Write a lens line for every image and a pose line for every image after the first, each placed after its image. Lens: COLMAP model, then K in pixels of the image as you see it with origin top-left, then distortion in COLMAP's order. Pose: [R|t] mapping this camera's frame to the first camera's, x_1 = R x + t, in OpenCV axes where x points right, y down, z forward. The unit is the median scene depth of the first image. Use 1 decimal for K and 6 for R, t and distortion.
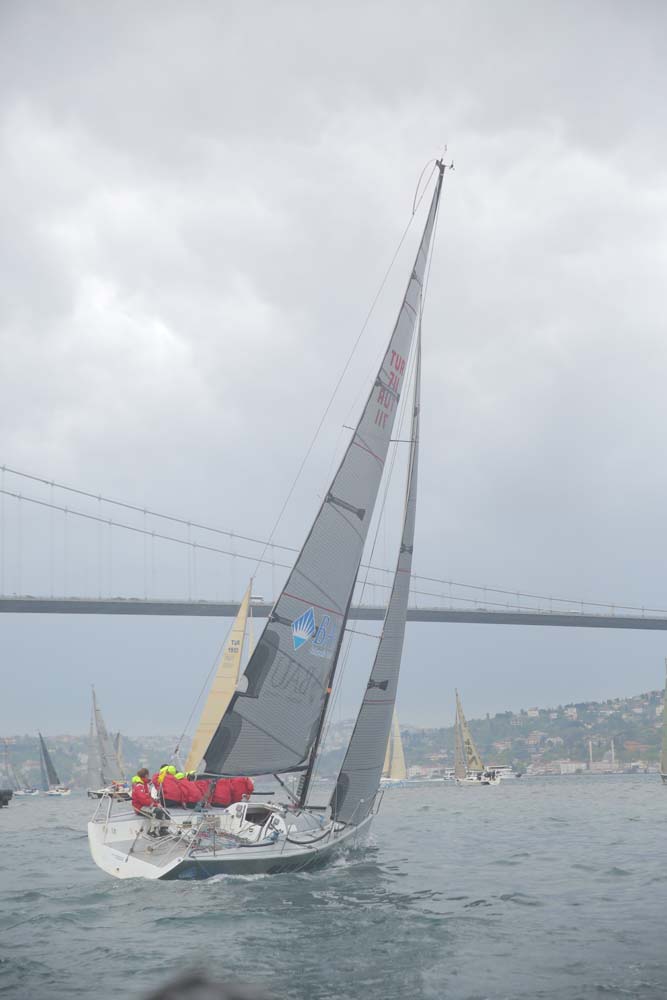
lens RADIAL K [[1704.2, 0, 334.5], [0, 1704.2, 498.8], [0, 0, 1]] dist [0.064794, 0.000000]
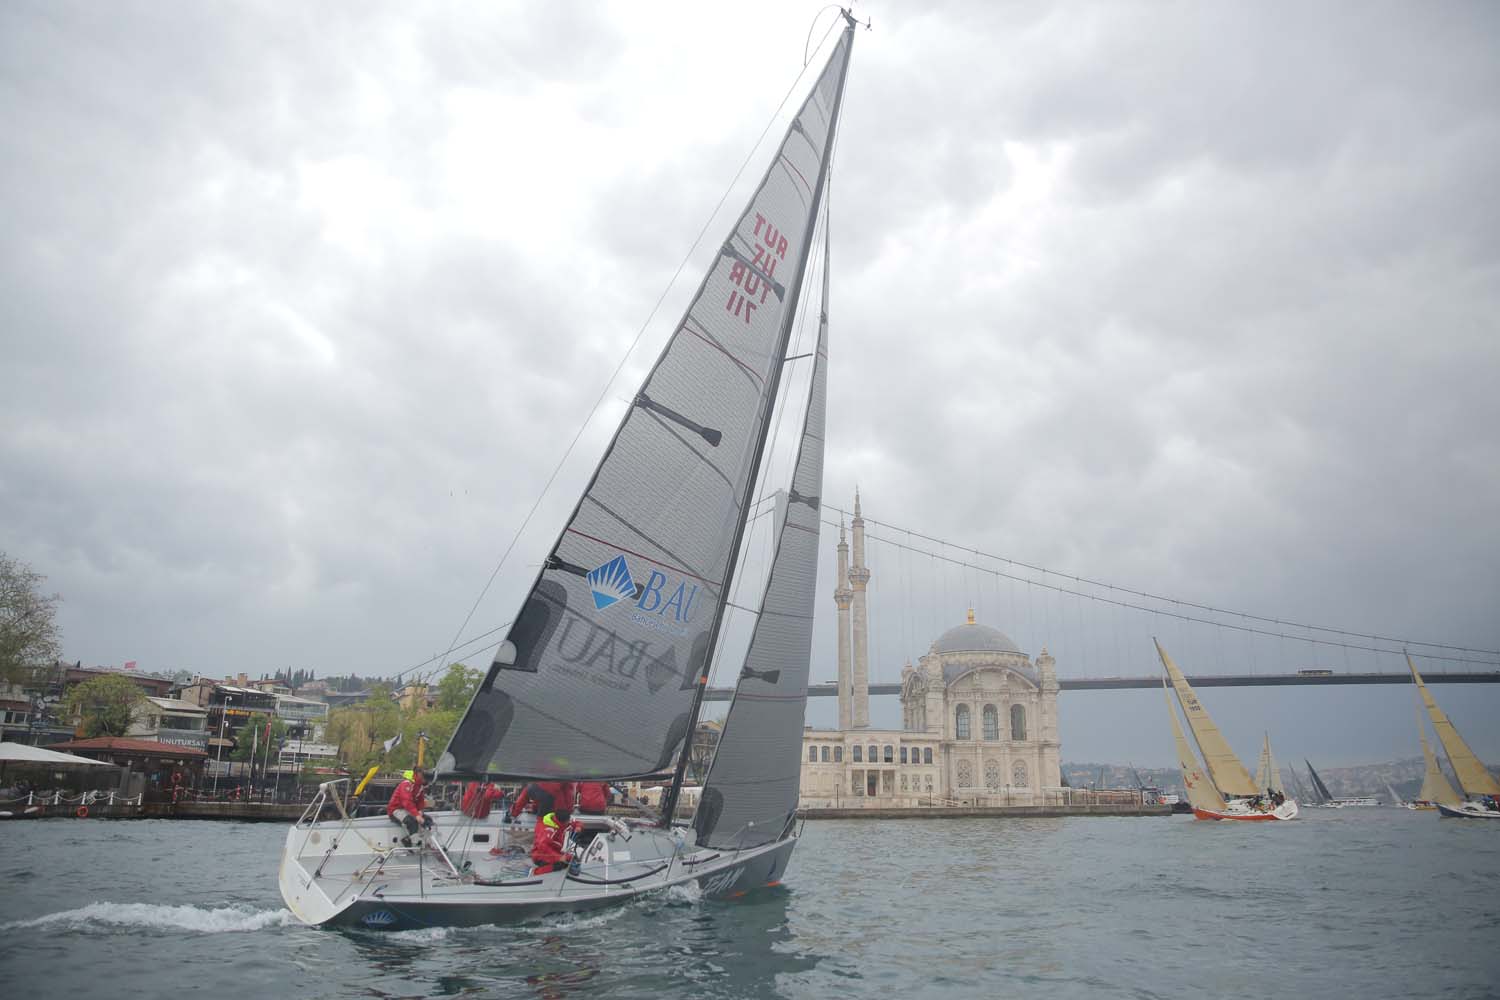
lens RADIAL K [[1053.4, 0, 744.3], [0, 1053.4, 505.5], [0, 0, 1]] dist [0.004575, 0.001759]
pose [[0.961331, 0.021432, -0.274559, 0.157664], [-0.042435, 0.996588, -0.070789, 0.071724], [0.272105, 0.079703, 0.958961, 0.575947]]
